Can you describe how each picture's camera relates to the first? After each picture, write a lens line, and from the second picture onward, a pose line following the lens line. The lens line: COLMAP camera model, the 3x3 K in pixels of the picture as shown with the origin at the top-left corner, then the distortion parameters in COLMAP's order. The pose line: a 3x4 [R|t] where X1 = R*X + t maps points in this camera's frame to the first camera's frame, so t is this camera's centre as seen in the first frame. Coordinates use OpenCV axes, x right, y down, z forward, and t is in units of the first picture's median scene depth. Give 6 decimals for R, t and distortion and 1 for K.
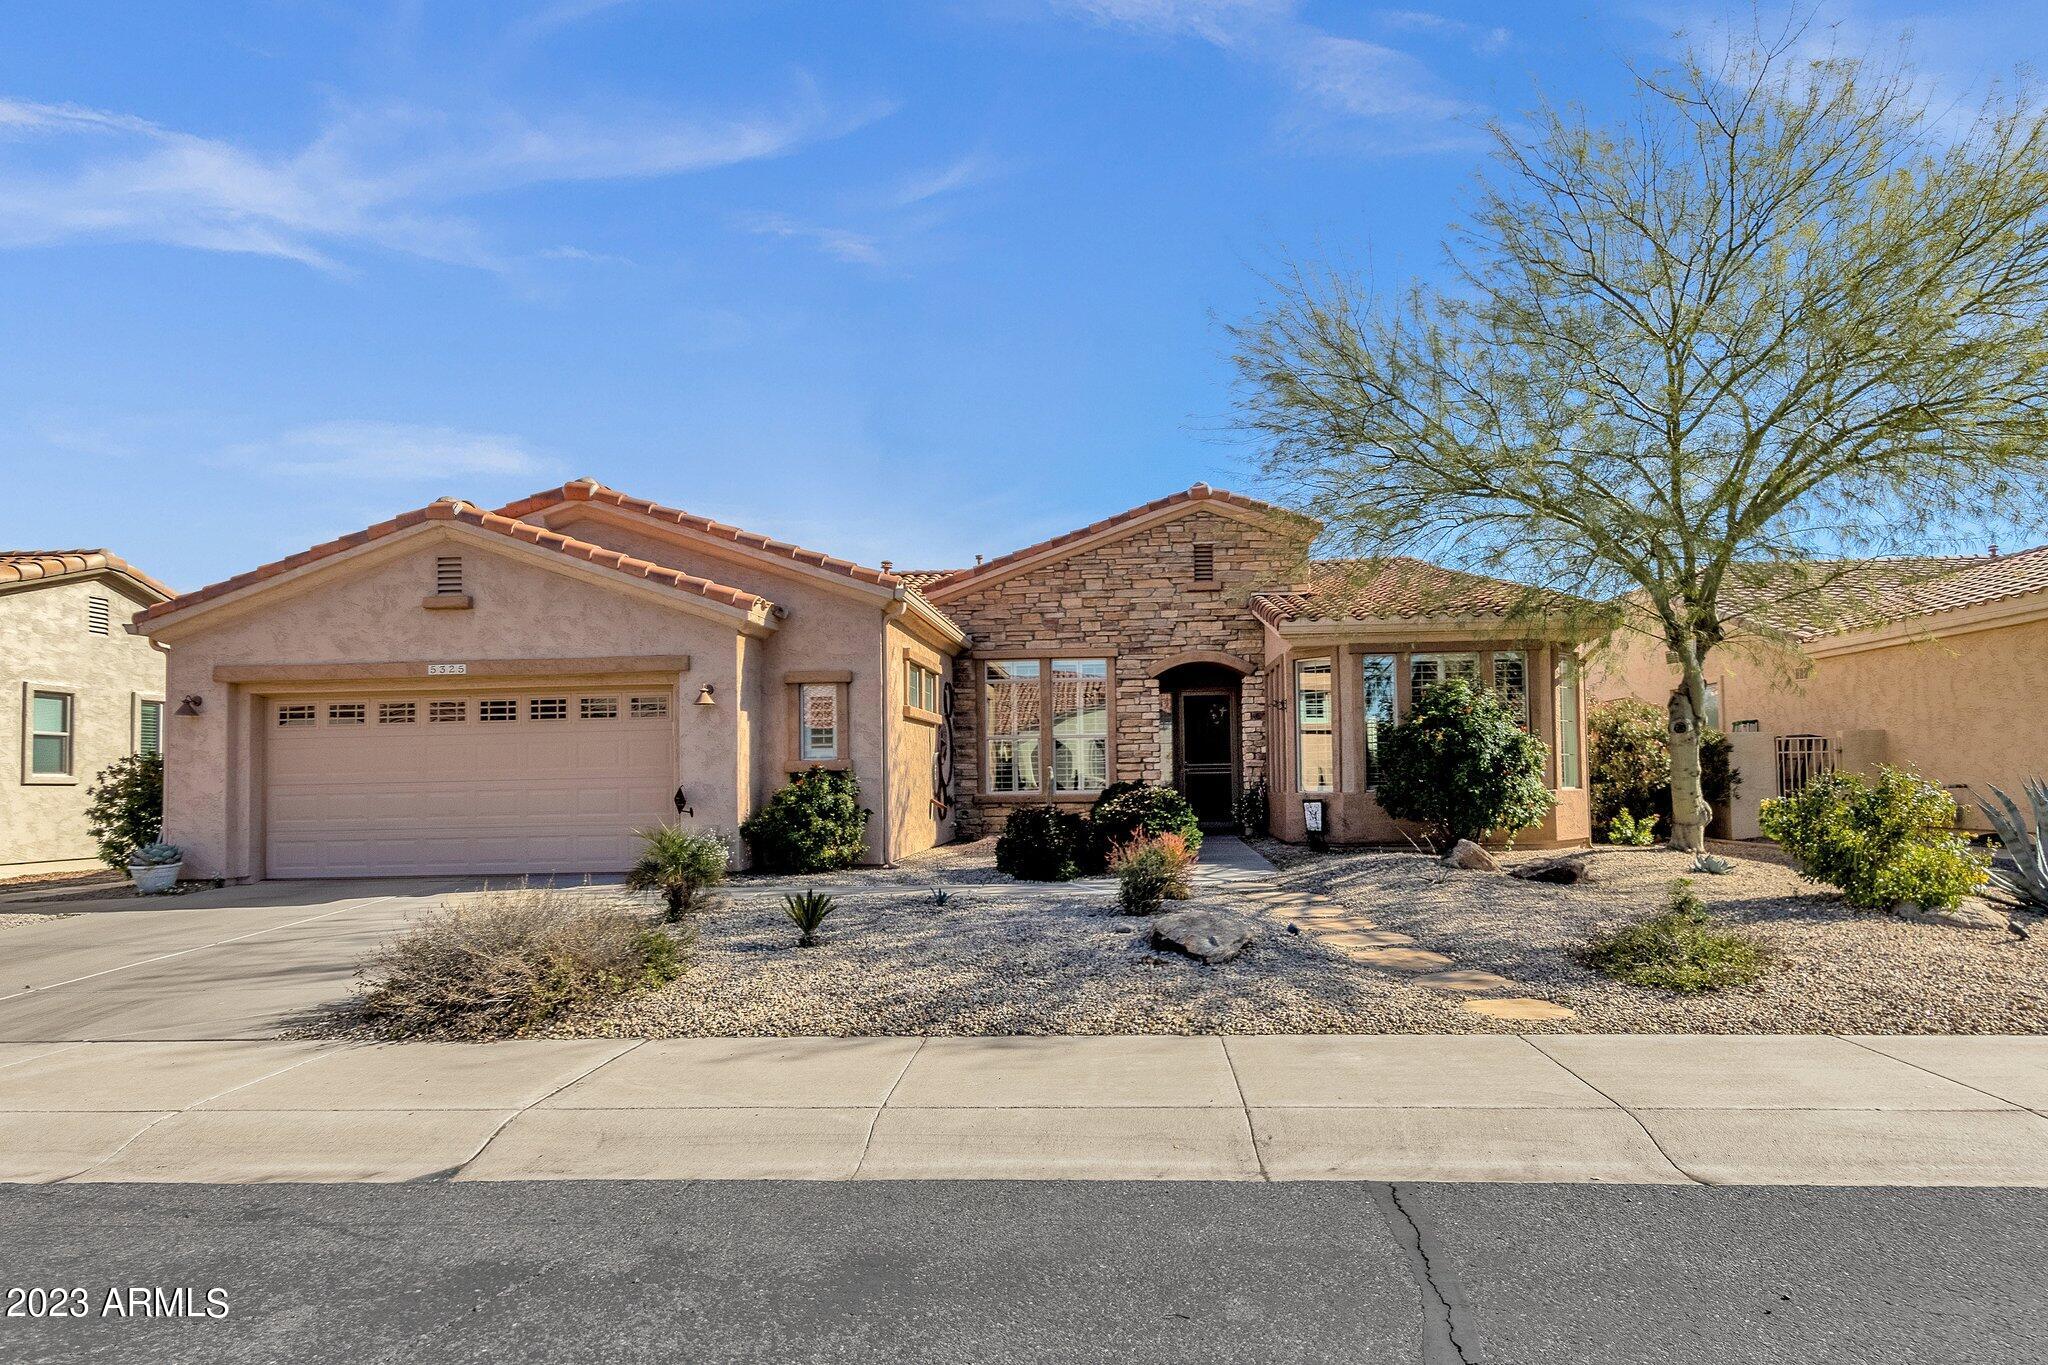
lens RADIAL K [[1097.0, 0, 1026.3], [0, 1097.0, 710.1], [0, 0, 1]] dist [0.001119, -0.000575]
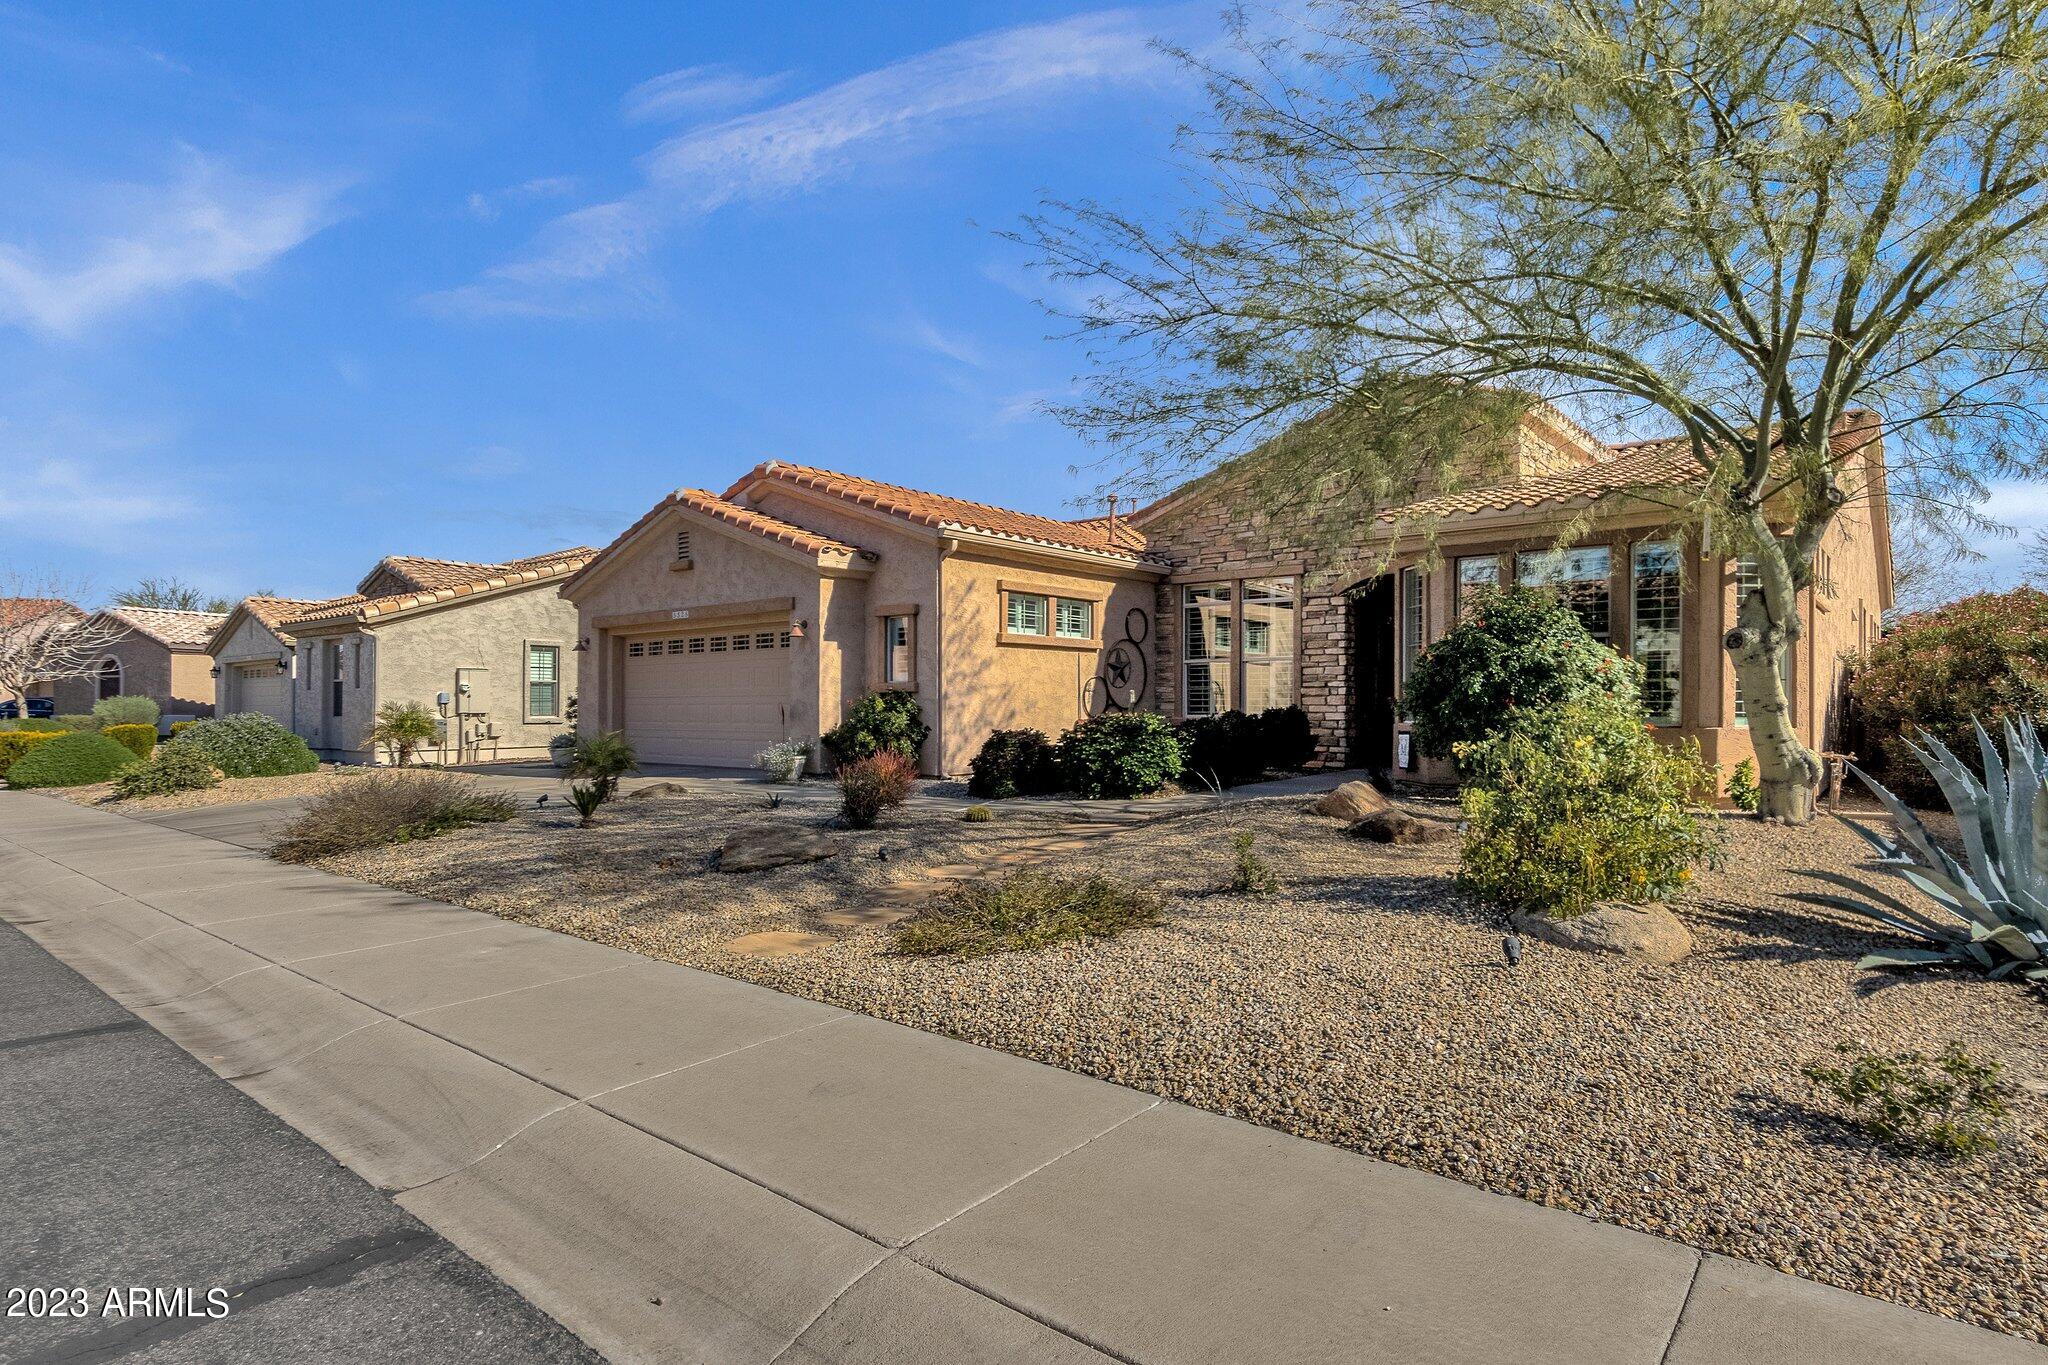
lens RADIAL K [[1032.6, 0, 1024.0], [0, 1032.6, 682.5], [0, 0, 1]] dist [-0.000845, -0.000137]
pose [[0.814289, 0.004477, -0.580442, 0.548564], [0.021528, 0.999049, 0.037908, 0.007388], [0.580060, -0.043364, 0.813419, 0.191274]]
